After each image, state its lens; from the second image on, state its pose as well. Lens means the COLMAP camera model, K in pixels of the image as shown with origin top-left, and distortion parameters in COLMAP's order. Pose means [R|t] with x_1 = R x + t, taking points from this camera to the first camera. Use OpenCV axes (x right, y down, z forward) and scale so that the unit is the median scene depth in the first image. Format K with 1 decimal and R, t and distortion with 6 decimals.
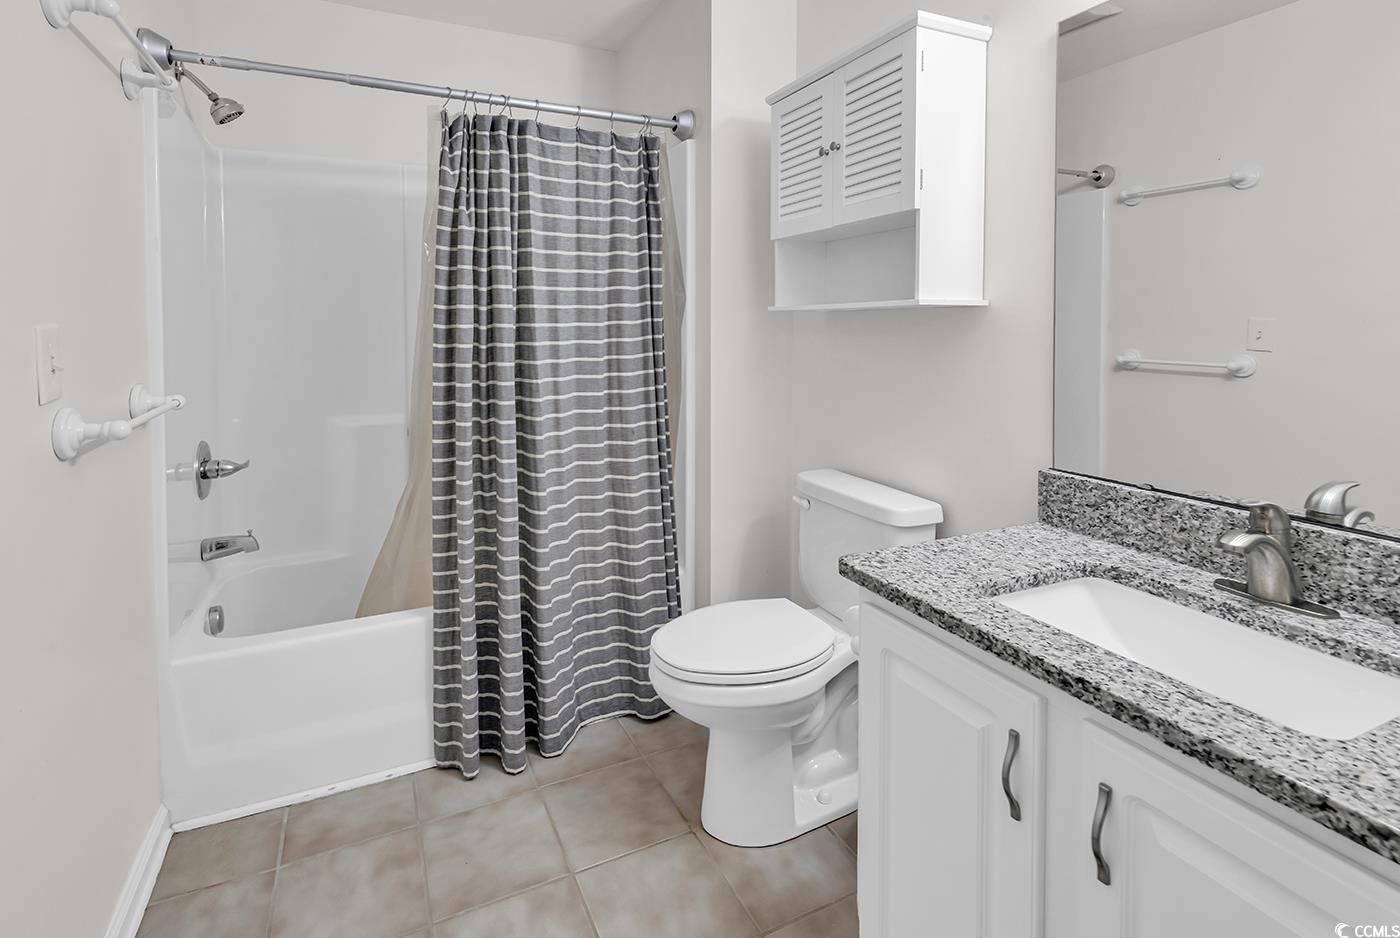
lens RADIAL K [[688.4, 0, 702.9], [0, 688.4, 349.9], [0, 0, 1]] dist [0.003864, 0.000294]
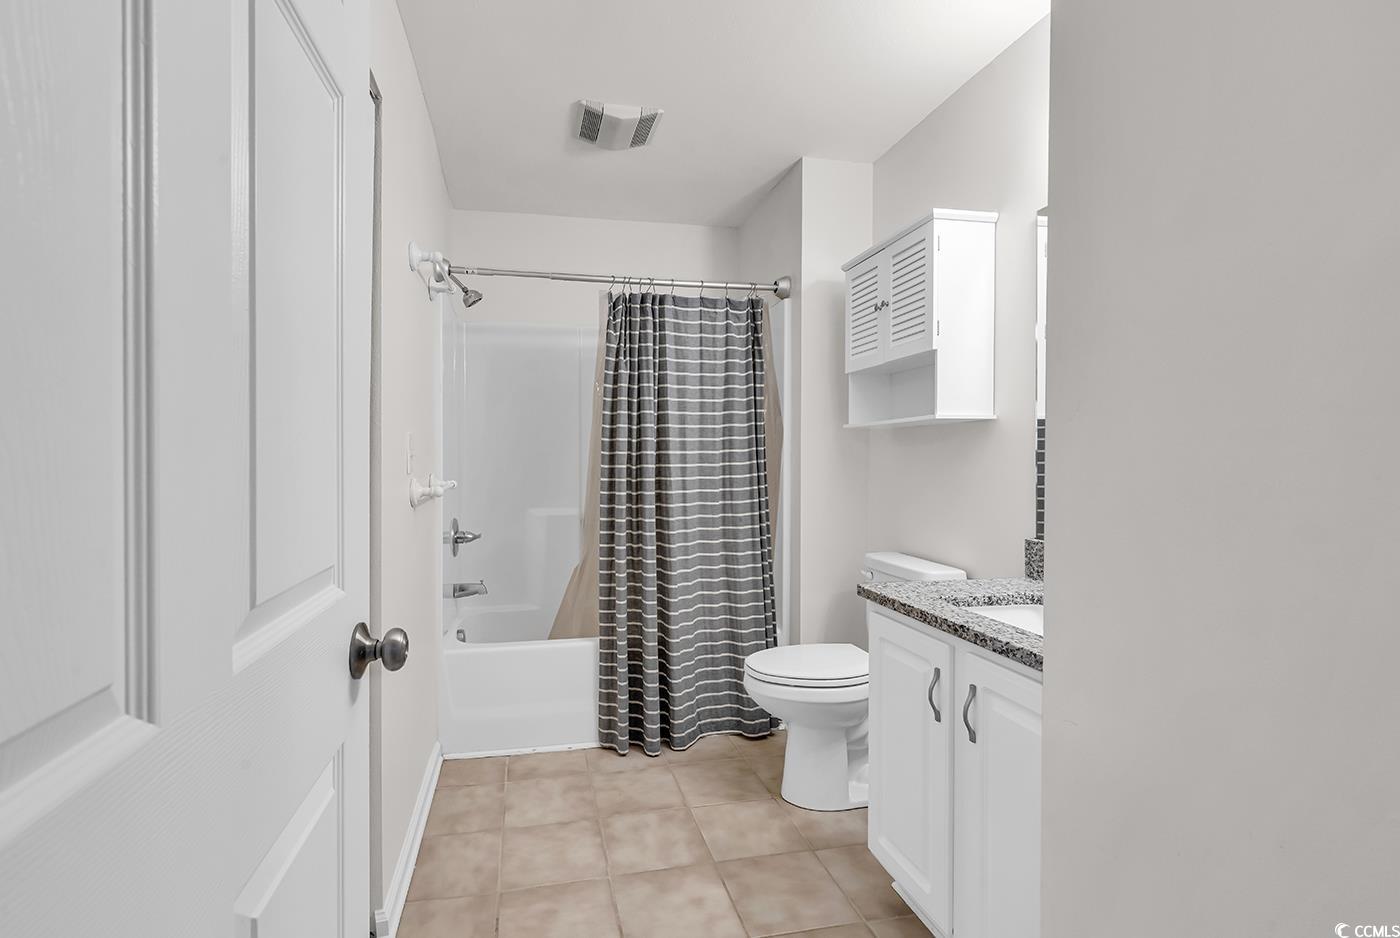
lens RADIAL K [[704.9, 0, 698.6], [0, 704.9, 467.4], [0, 0, 1]] dist [-0.002003, -0.000038]
pose [[0.975782, 0.001817, -0.218739, 0.133527], [-0.007621, 0.999641, -0.025696, 0.060641], [0.218613, 0.026741, 0.975445, -0.402410]]
